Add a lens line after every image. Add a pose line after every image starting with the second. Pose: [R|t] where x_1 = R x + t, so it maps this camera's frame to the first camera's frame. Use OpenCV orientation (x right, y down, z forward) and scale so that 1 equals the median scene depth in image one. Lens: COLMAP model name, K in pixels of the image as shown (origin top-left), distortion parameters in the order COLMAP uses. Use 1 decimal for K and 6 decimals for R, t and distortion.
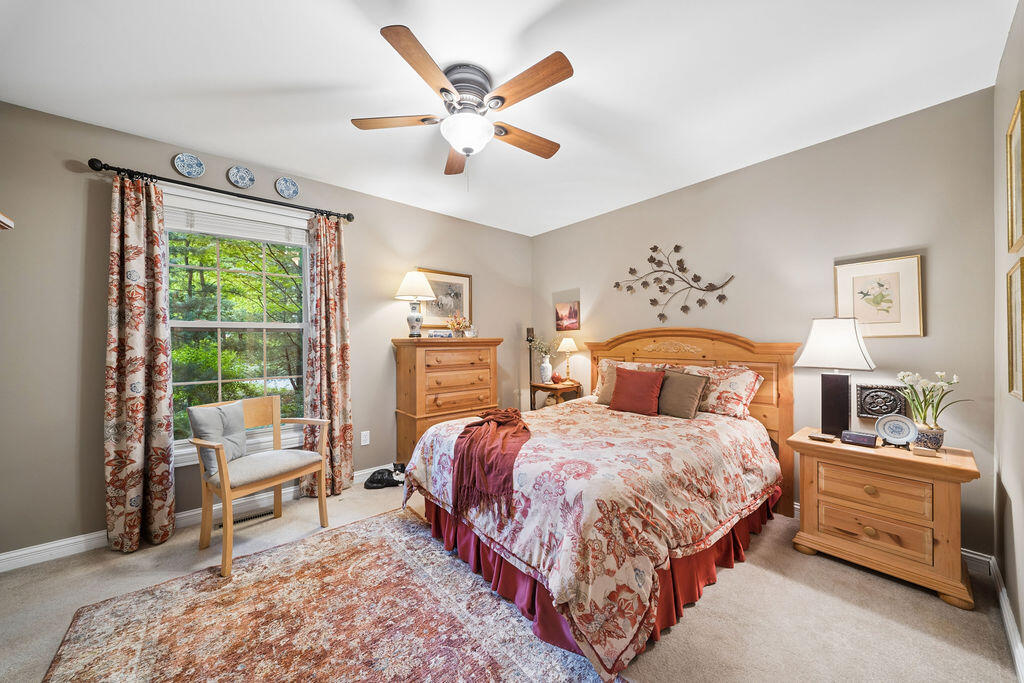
lens RADIAL K [[361.1, 0, 514.8], [0, 361.1, 339.6], [0, 0, 1]] dist [0.000011, -0.000047]
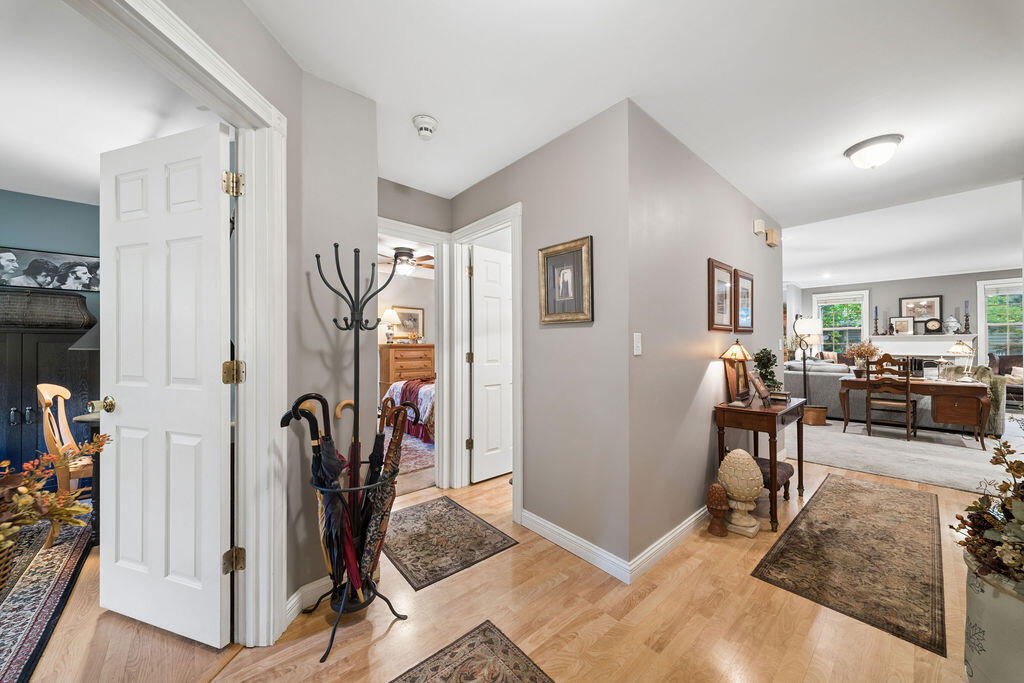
lens RADIAL K [[361.1, 0, 509.3], [0, 361.1, 343.9], [0, 0, 1]] dist [0.000011, -0.000047]
pose [[0.999881, 0.009263, 0.012364, 0.329484], [-0.009291, 0.999954, 0.002243, -0.013274], [-0.012342, -0.002357, 0.999921, -0.915848]]
